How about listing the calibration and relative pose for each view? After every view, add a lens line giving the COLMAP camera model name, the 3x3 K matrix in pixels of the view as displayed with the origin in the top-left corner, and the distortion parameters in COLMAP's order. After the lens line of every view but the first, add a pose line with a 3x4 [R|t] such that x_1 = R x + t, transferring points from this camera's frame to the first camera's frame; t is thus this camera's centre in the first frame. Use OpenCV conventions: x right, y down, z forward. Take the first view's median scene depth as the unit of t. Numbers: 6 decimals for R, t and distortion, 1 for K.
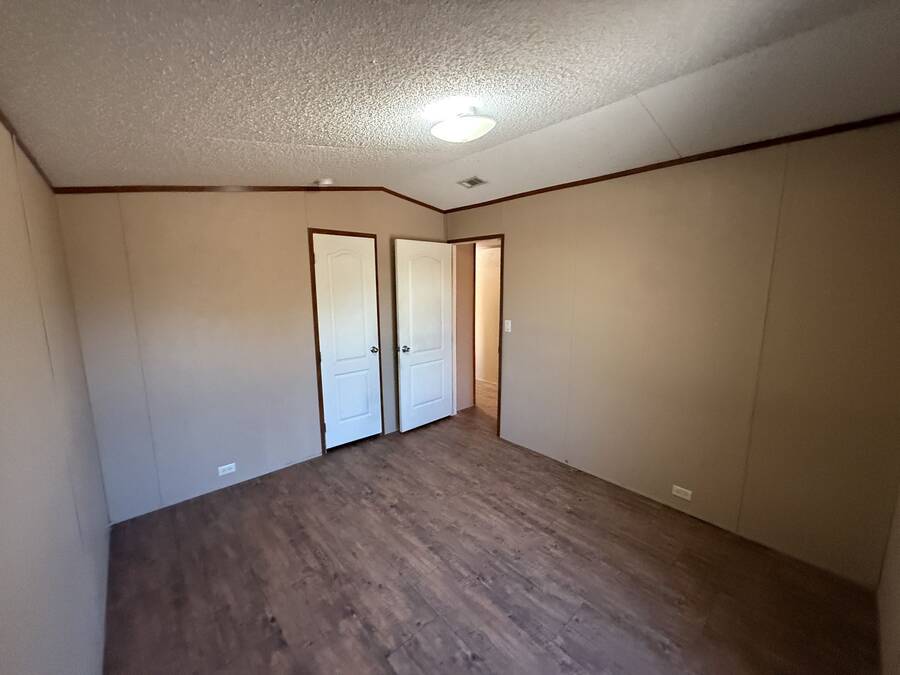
lens RADIAL K [[358.0, 0, 450.0], [0, 358.0, 337.5], [0, 0, 1]] dist [0.000489, -0.000079]
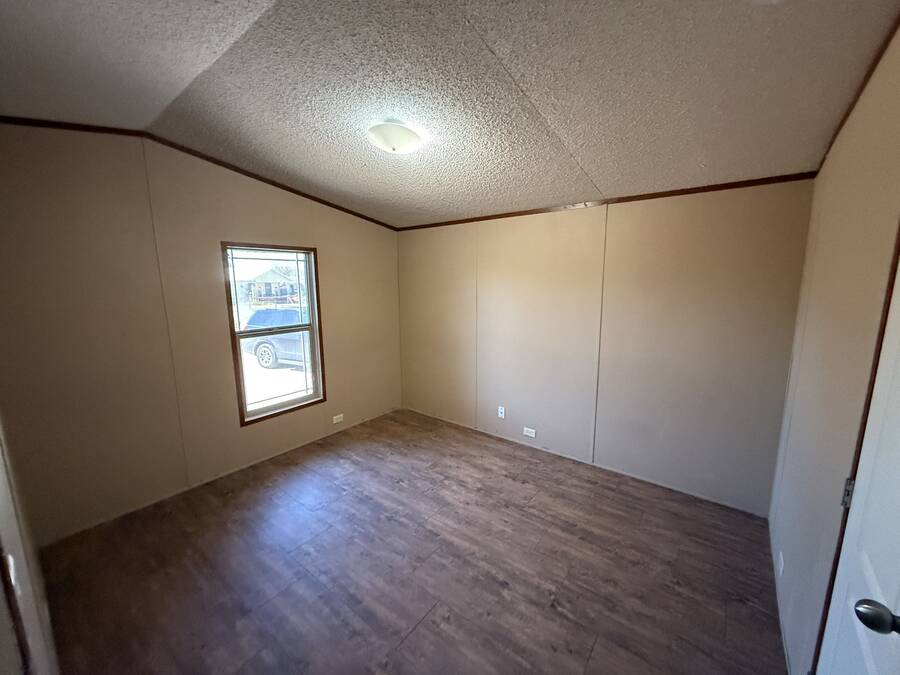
lens RADIAL K [[358.0, 0, 450.0], [0, 358.0, 337.5], [0, 0, 1]] dist [0.000489, -0.000079]
pose [[-0.985345, 0.033004, -0.167351, 0.062529], [-0.021146, 0.949899, 0.311841, -0.262571], [0.169259, 0.310810, -0.935280, 1.816133]]
